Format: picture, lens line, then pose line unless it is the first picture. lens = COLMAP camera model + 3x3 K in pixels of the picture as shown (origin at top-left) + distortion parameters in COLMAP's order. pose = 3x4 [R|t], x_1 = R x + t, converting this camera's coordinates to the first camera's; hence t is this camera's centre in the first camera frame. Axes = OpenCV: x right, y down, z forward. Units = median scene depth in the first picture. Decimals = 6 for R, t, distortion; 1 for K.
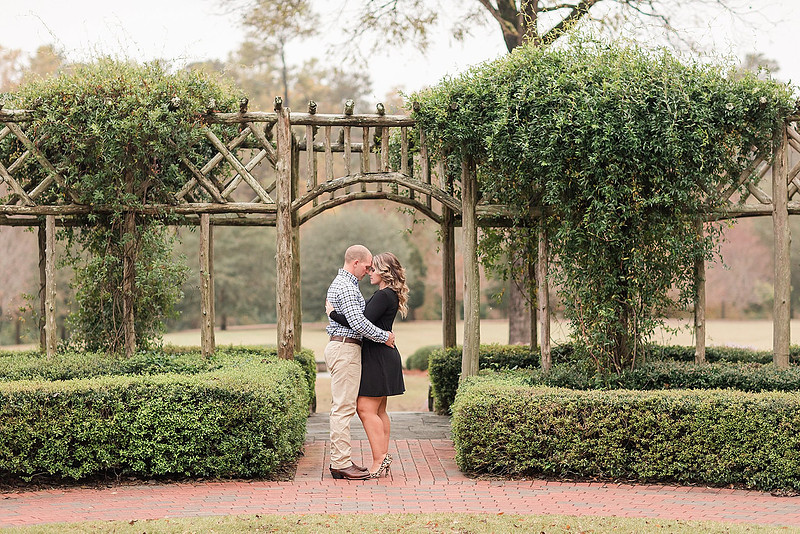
lens RADIAL K [[2477.0, 0, 400.0], [0, 2477.0, 267.0], [0, 0, 1]] dist [-0.015988, -0.518374]
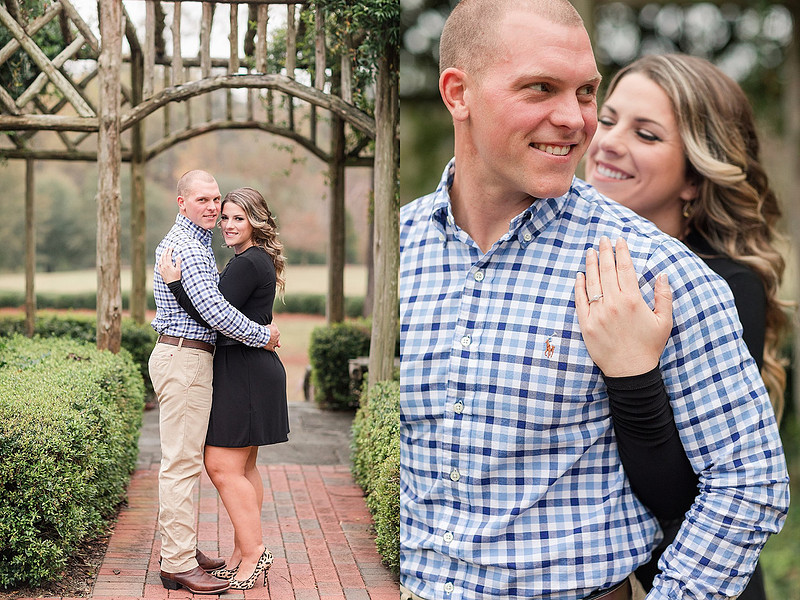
lens RADIAL K [[1920.9, 0, 400.0], [0, 1920.9, 300.0], [0, 0, 1]] dist [-0.416510, 1.173329]
pose [[0.997093, 0.017895, 0.074061, -0.005738], [-0.020768, 0.999054, 0.038206, 0.002382], [-0.073307, -0.039633, 0.996522, 0.491078]]
